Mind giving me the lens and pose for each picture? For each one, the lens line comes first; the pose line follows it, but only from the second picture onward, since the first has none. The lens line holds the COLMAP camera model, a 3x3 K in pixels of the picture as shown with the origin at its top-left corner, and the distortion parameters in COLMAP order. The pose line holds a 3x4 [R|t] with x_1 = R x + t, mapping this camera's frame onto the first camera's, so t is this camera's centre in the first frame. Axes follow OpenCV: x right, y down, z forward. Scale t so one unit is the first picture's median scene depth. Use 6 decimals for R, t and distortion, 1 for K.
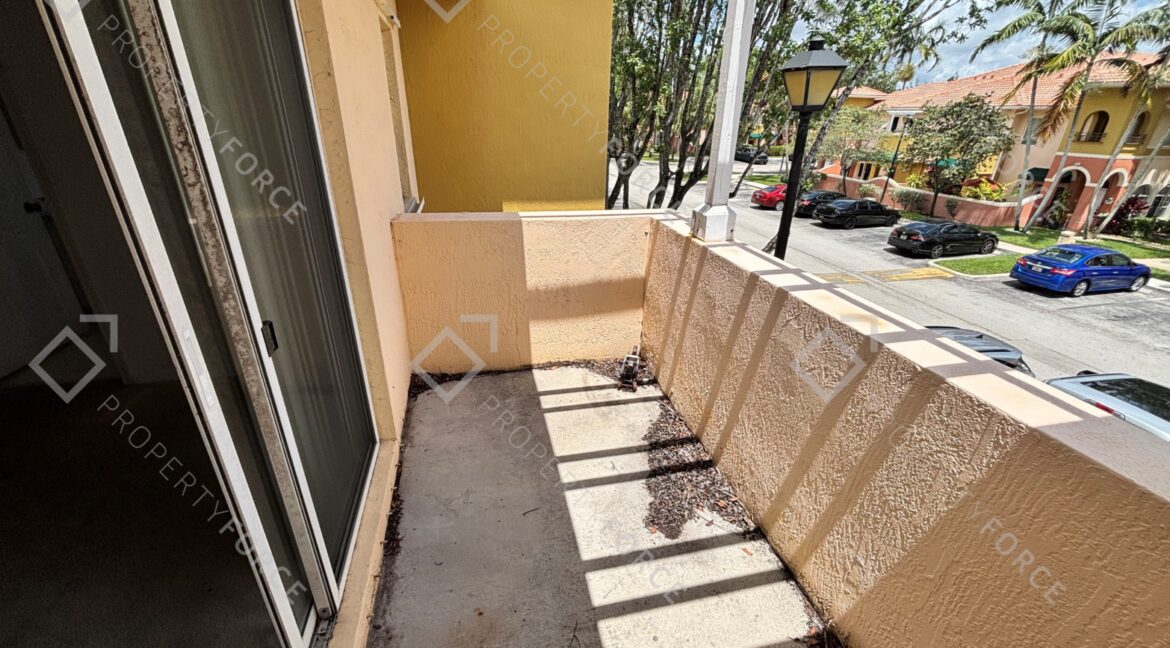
lens RADIAL K [[469.9, 0, 578.8], [0, 469.9, 323.4], [0, 0, 1]] dist [0.001678, 0.000135]
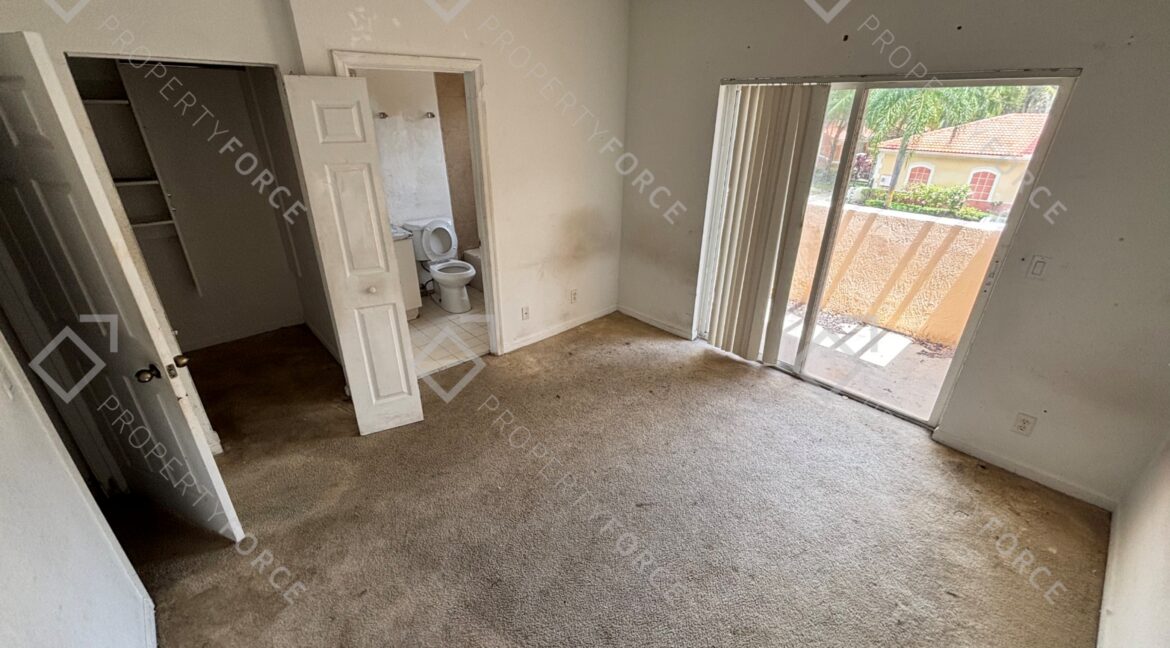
lens RADIAL K [[469.9, 0, 594.0], [0, 469.9, 323.8], [0, 0, 1]] dist [0.001678, 0.000135]
pose [[0.867350, -0.223336, 0.444776, -1.181709], [0.212826, 0.974270, 0.074183, -0.005009], [-0.449899, 0.030317, 0.892565, -0.297714]]
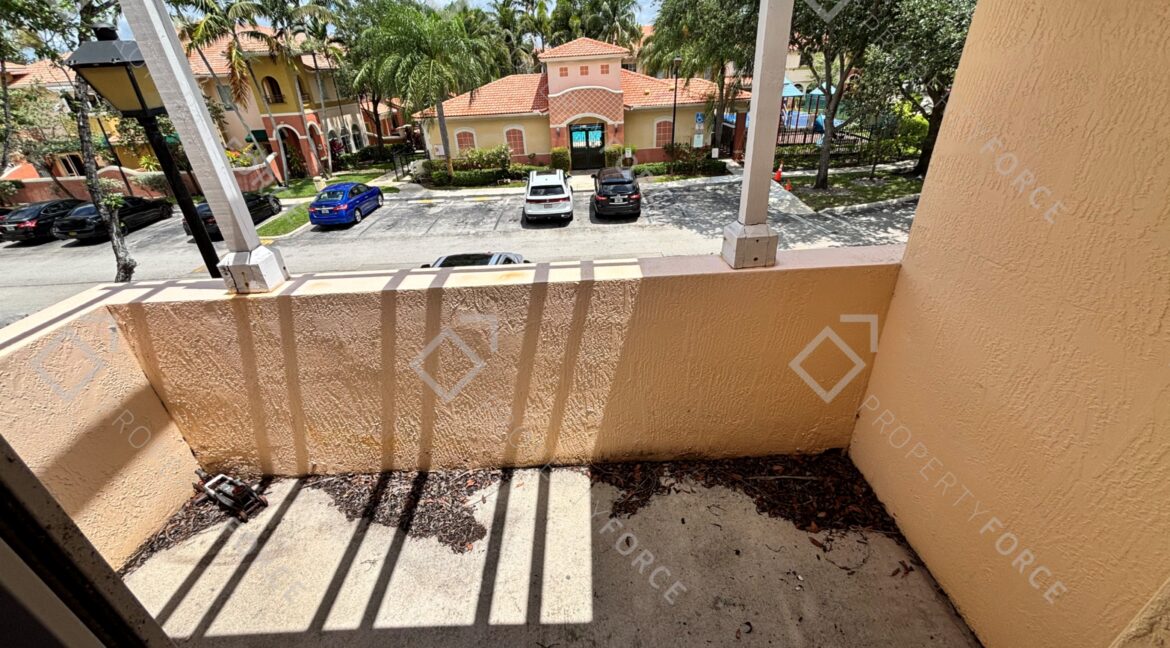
lens RADIAL K [[469.9, 0, 589.4], [0, 469.9, 322.1], [0, 0, 1]] dist [0.001678, 0.000135]
pose [[0.209537, -0.492917, 0.844468, -0.269185], [0.447287, 0.816303, 0.365492, -0.142256], [-0.869499, 0.301136, 0.391521, 0.150563]]
